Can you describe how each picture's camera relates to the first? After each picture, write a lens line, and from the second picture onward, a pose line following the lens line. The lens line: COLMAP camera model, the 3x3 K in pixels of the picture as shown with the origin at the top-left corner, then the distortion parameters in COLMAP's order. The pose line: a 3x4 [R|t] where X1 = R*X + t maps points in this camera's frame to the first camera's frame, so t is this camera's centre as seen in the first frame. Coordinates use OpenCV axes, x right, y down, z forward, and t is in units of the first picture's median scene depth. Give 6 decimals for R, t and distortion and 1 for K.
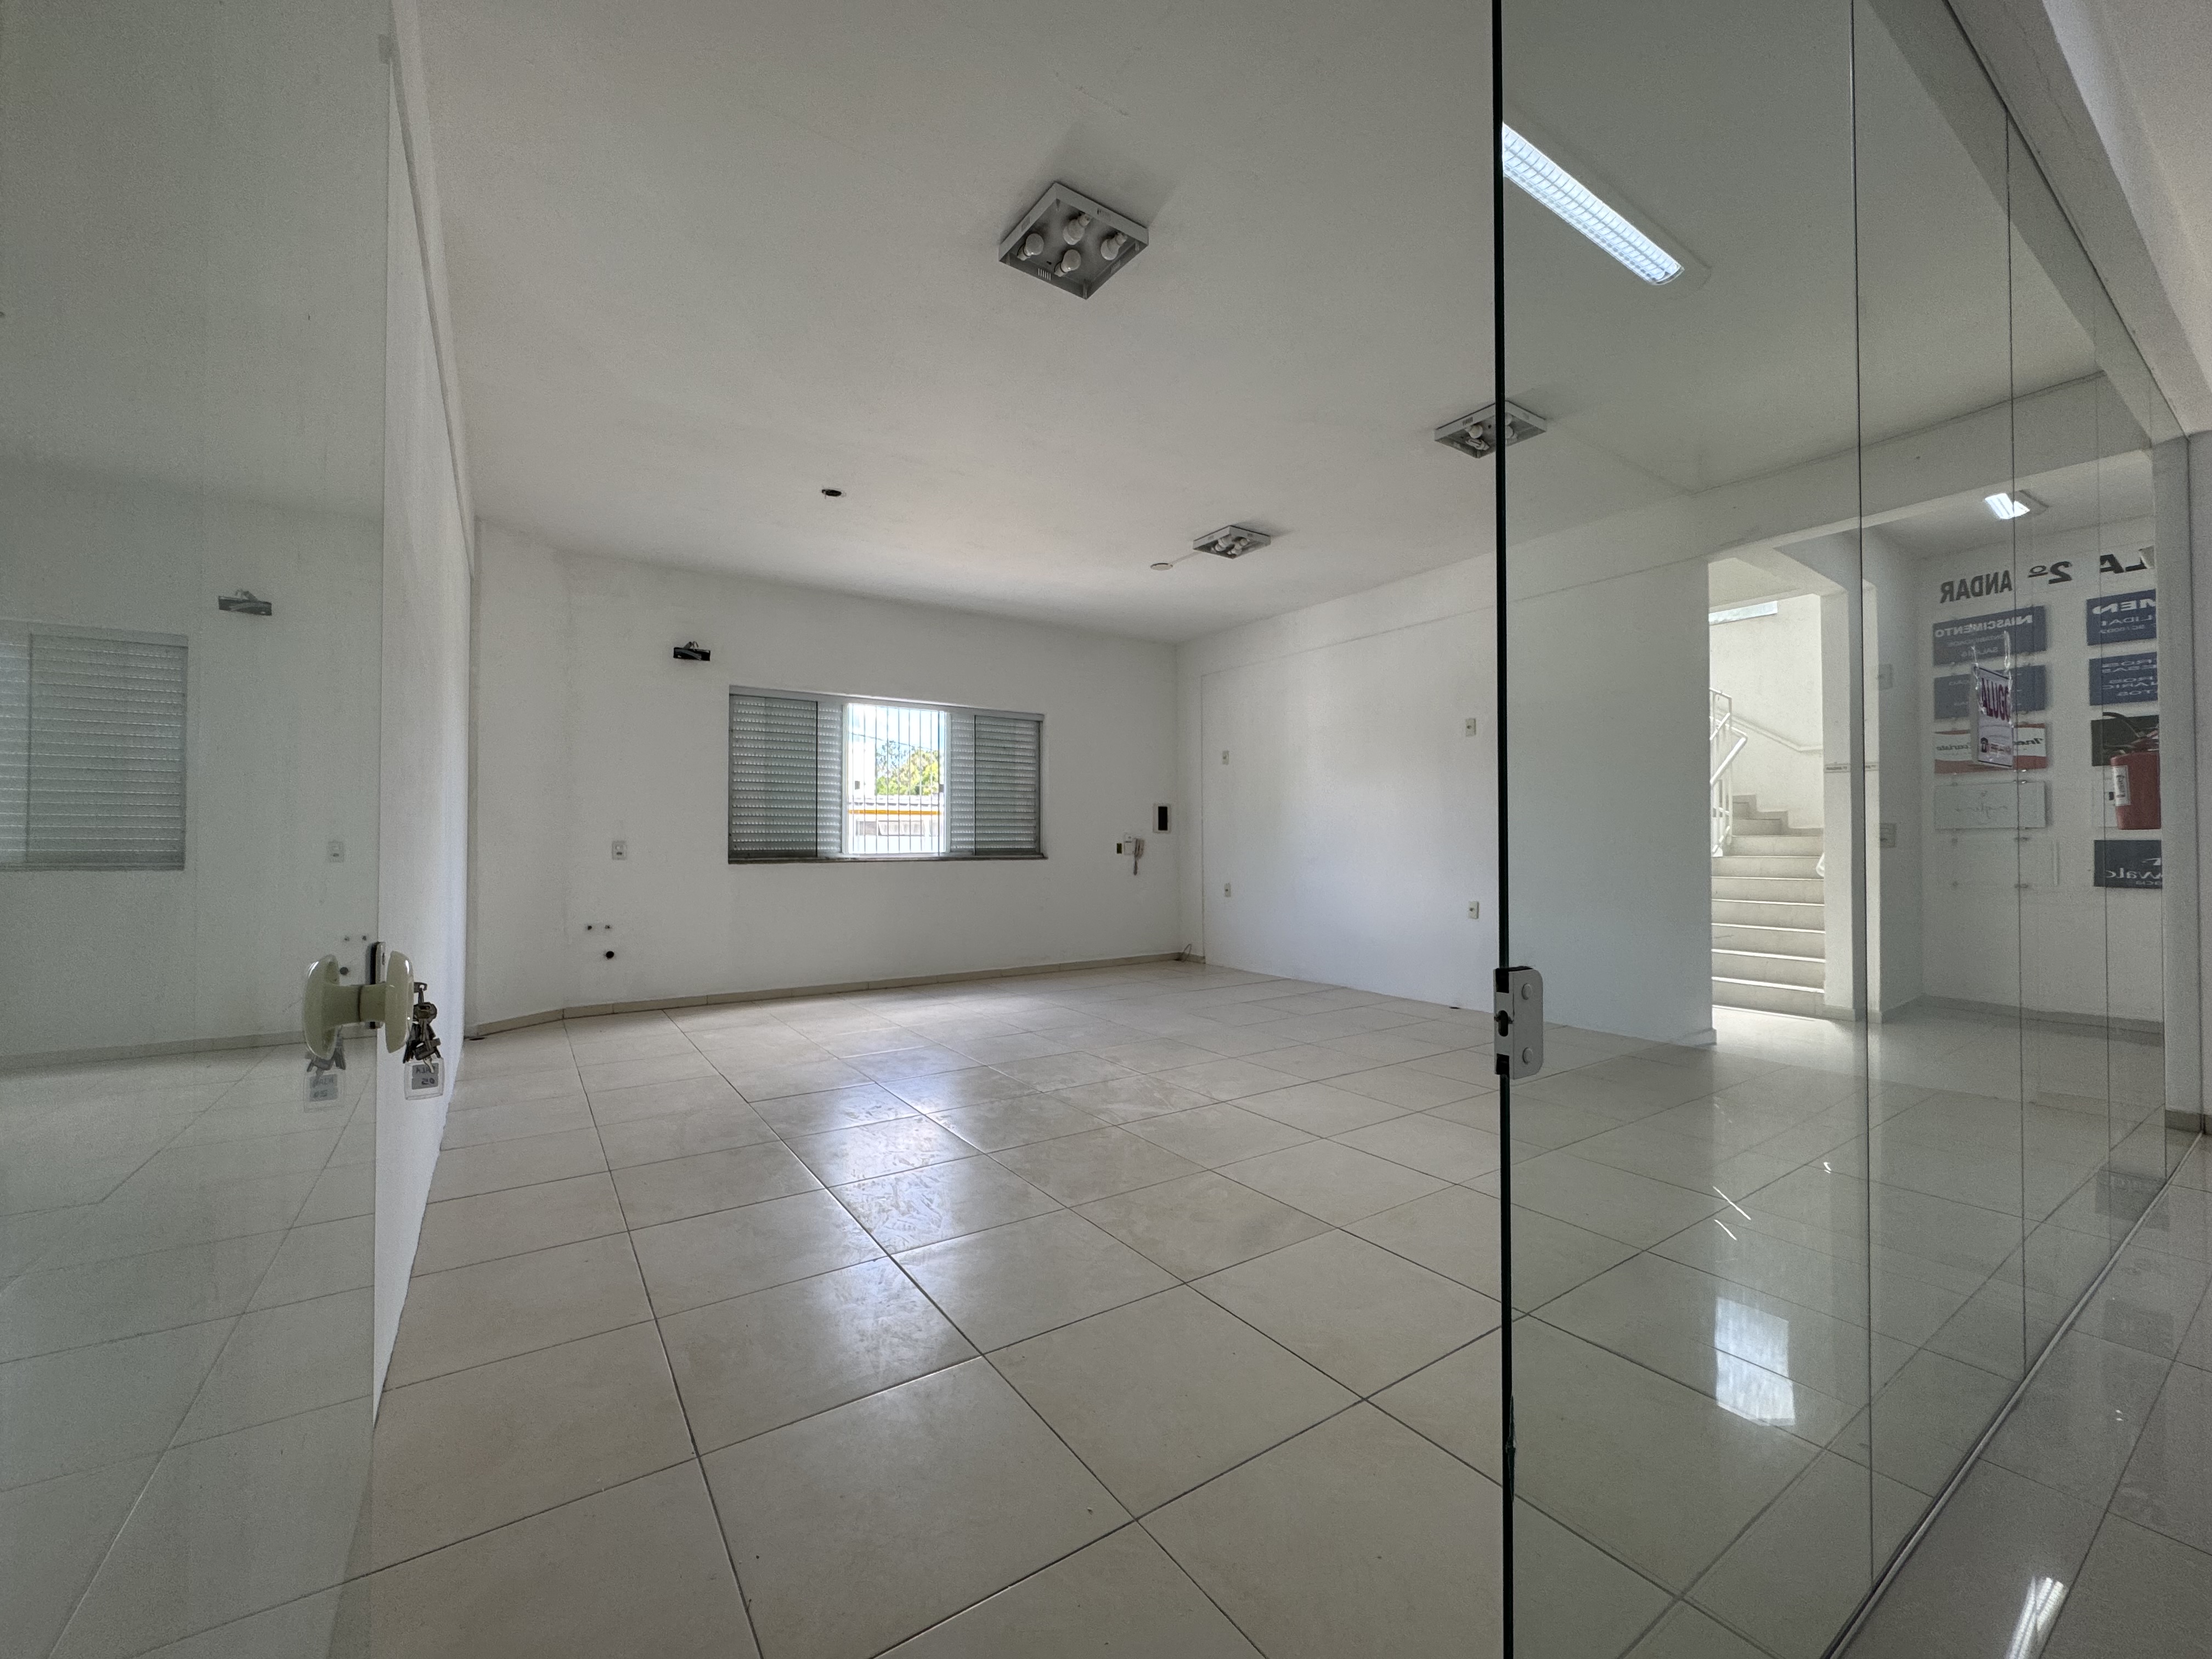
lens RADIAL K [[881.2, 0, 1107.8], [0, 881.2, 829.4], [0, 0, 1]] dist [-0.002948, 0.000485]
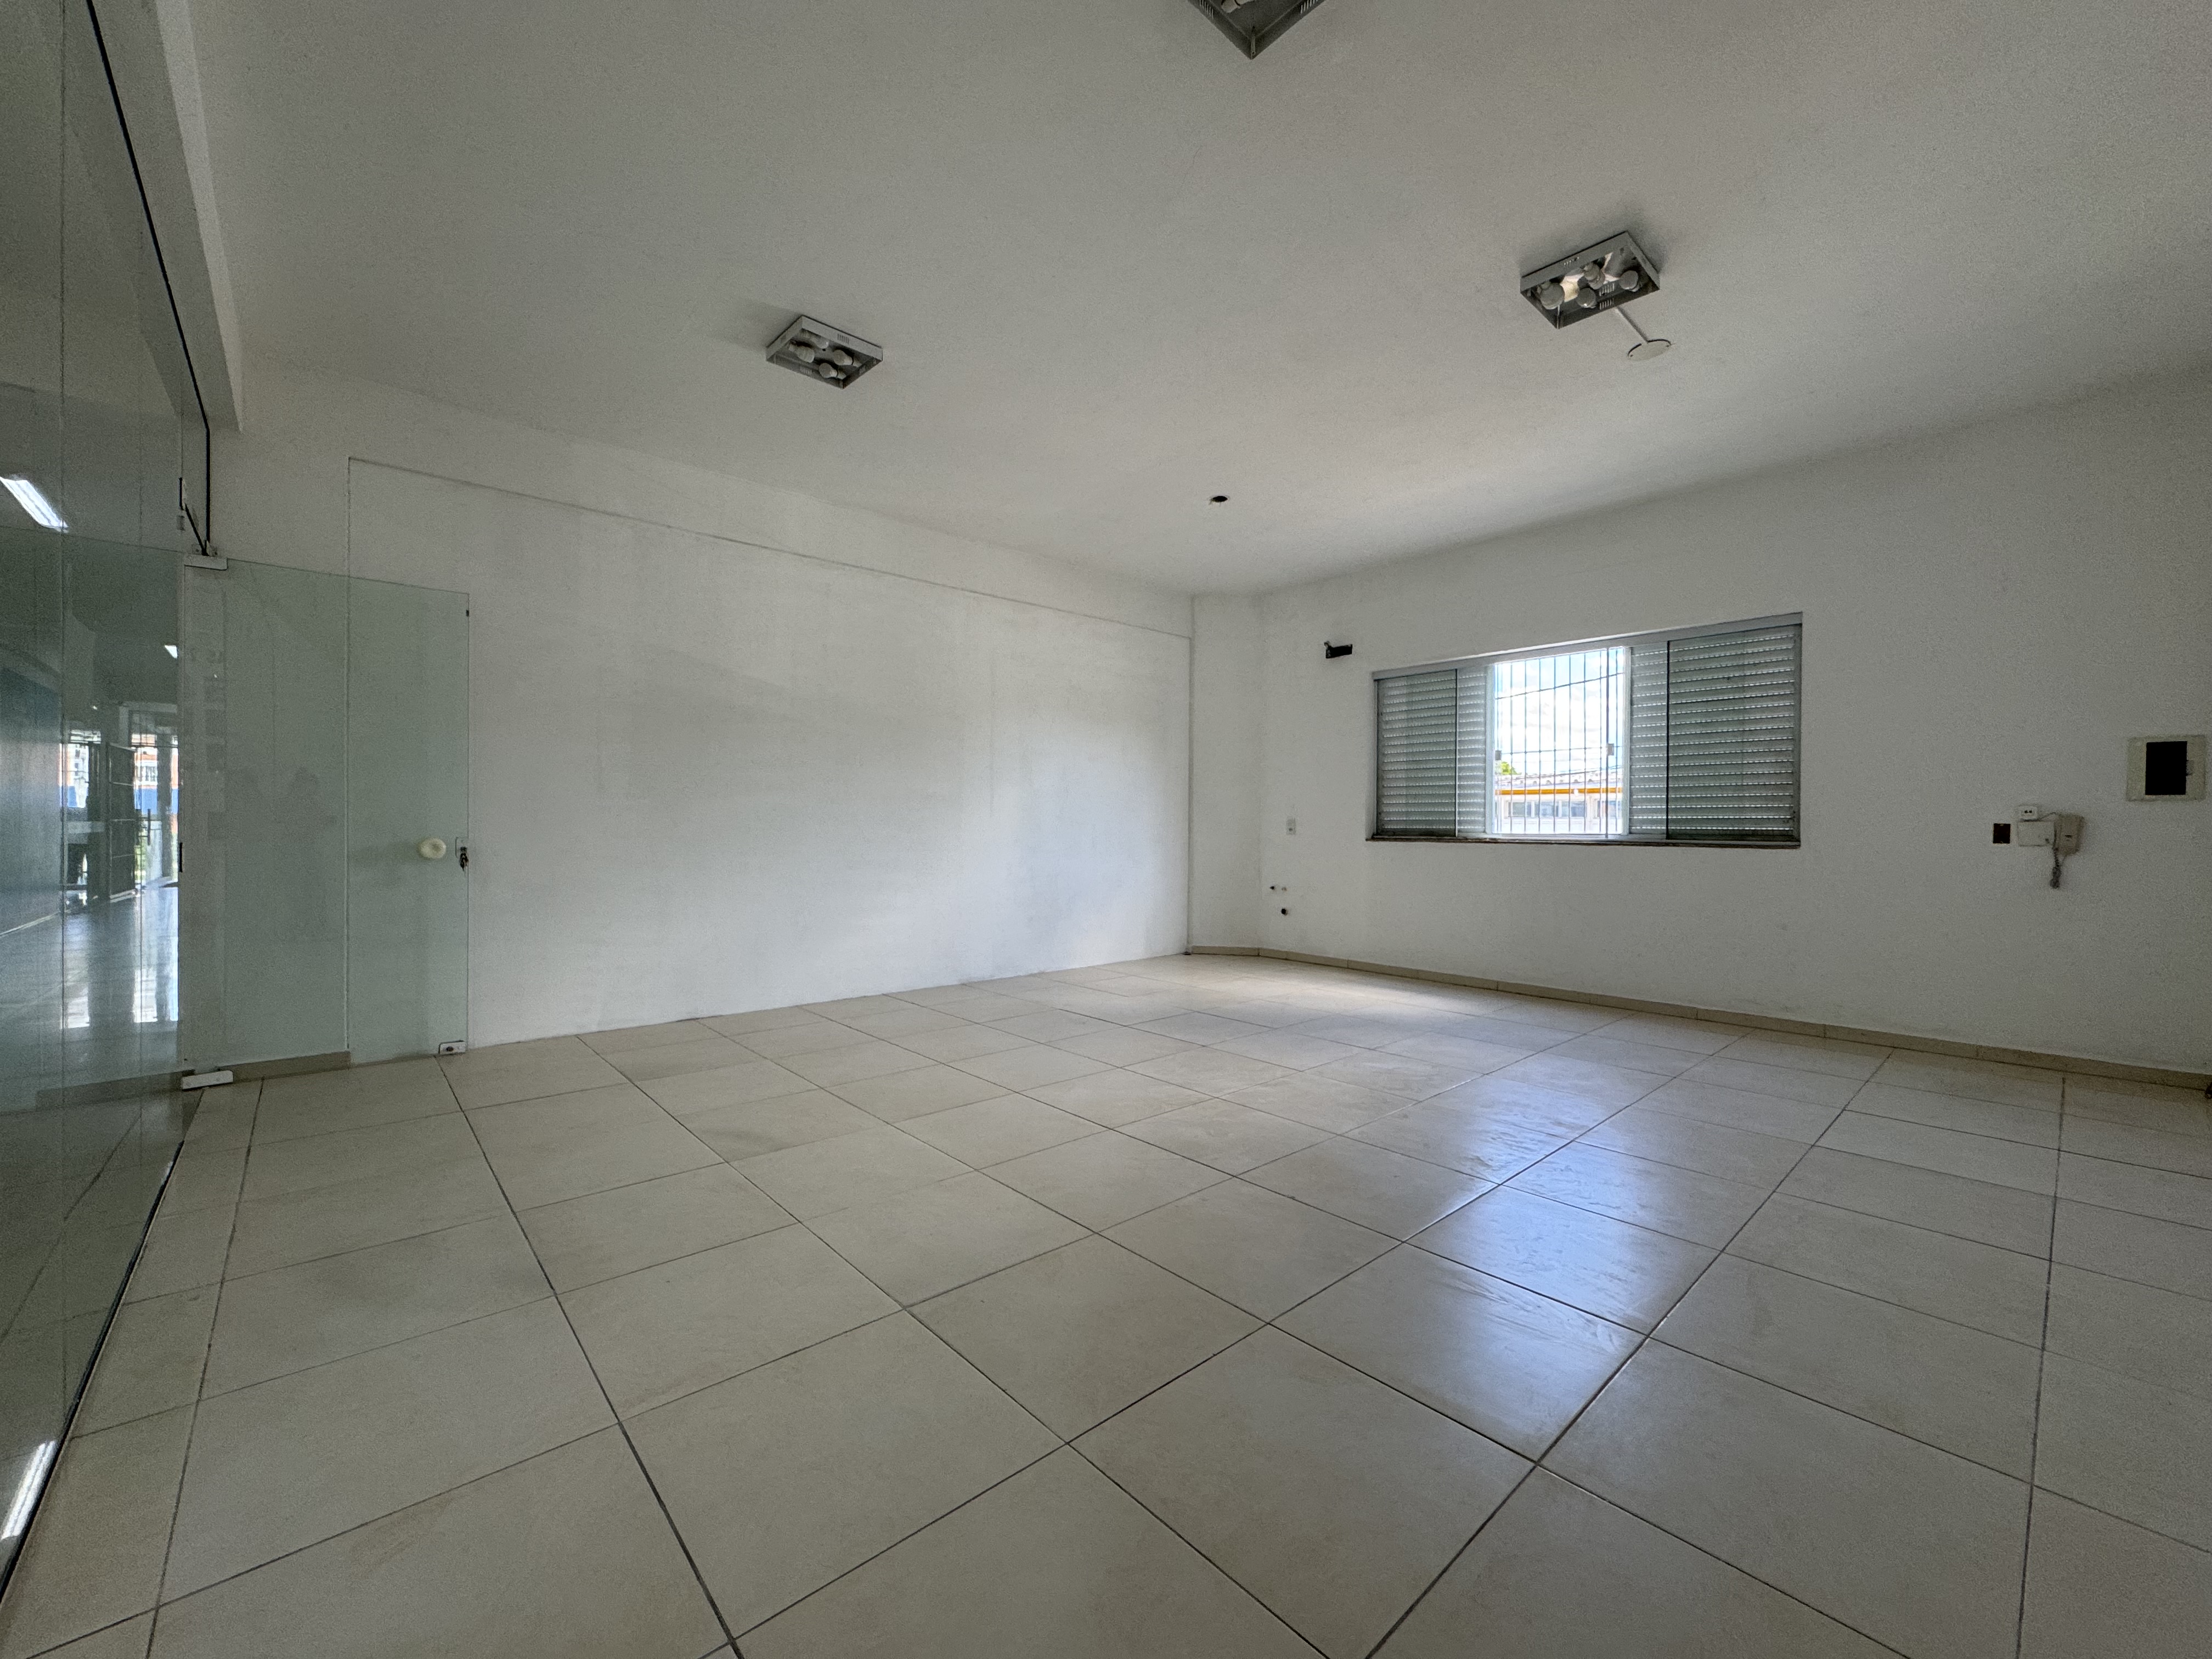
lens RADIAL K [[883.7, 0, 1106.7], [0, 883.7, 829.8], [0, 0, 1]] dist [-0.003295, 0.000308]
pose [[0.135589, 0.008215, -0.990731, 0.575943], [0.009332, 0.999911, 0.009568, 0.012560], [0.990721, -0.010542, 0.135500, 0.537843]]
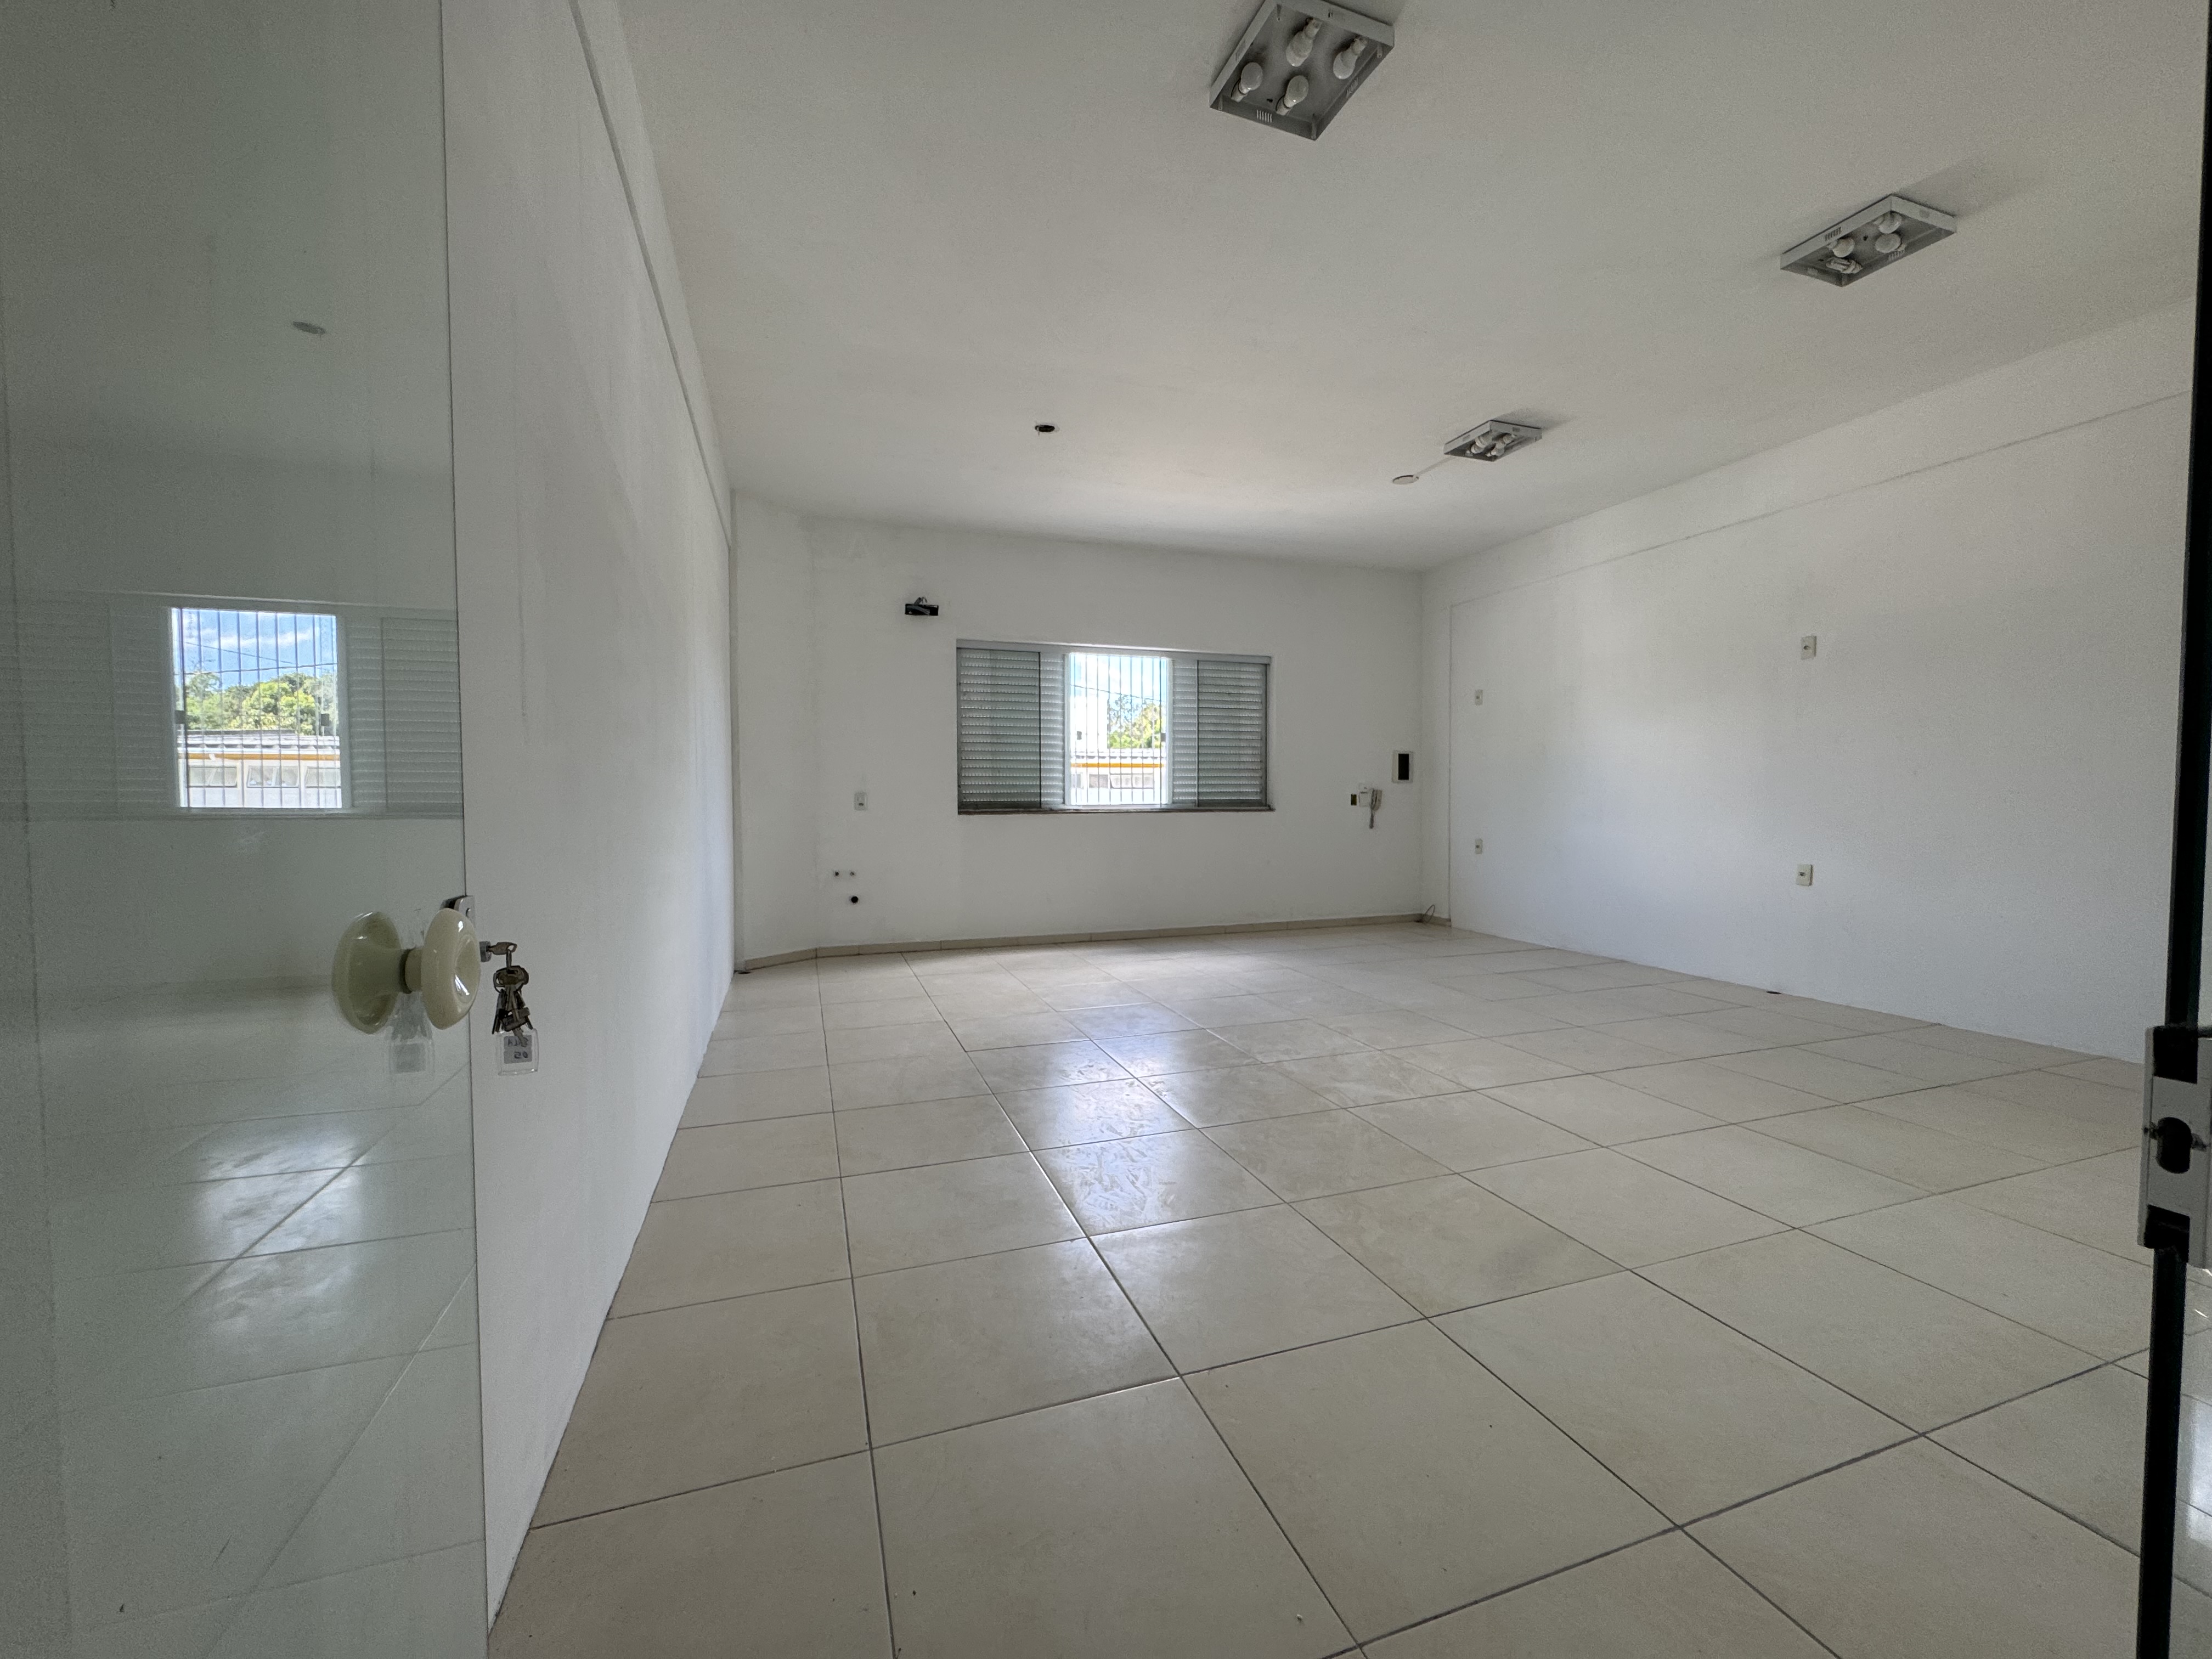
lens RADIAL K [[882.5, 0, 1110.1], [0, 882.5, 828.9], [0, 0, 1]] dist [-0.001830, 0.000211]
pose [[0.966922, 0.007854, -0.254950, 0.002648], [0.005611, 0.998629, 0.052047, 0.003104], [0.255010, -0.051756, 0.965552, 0.050756]]
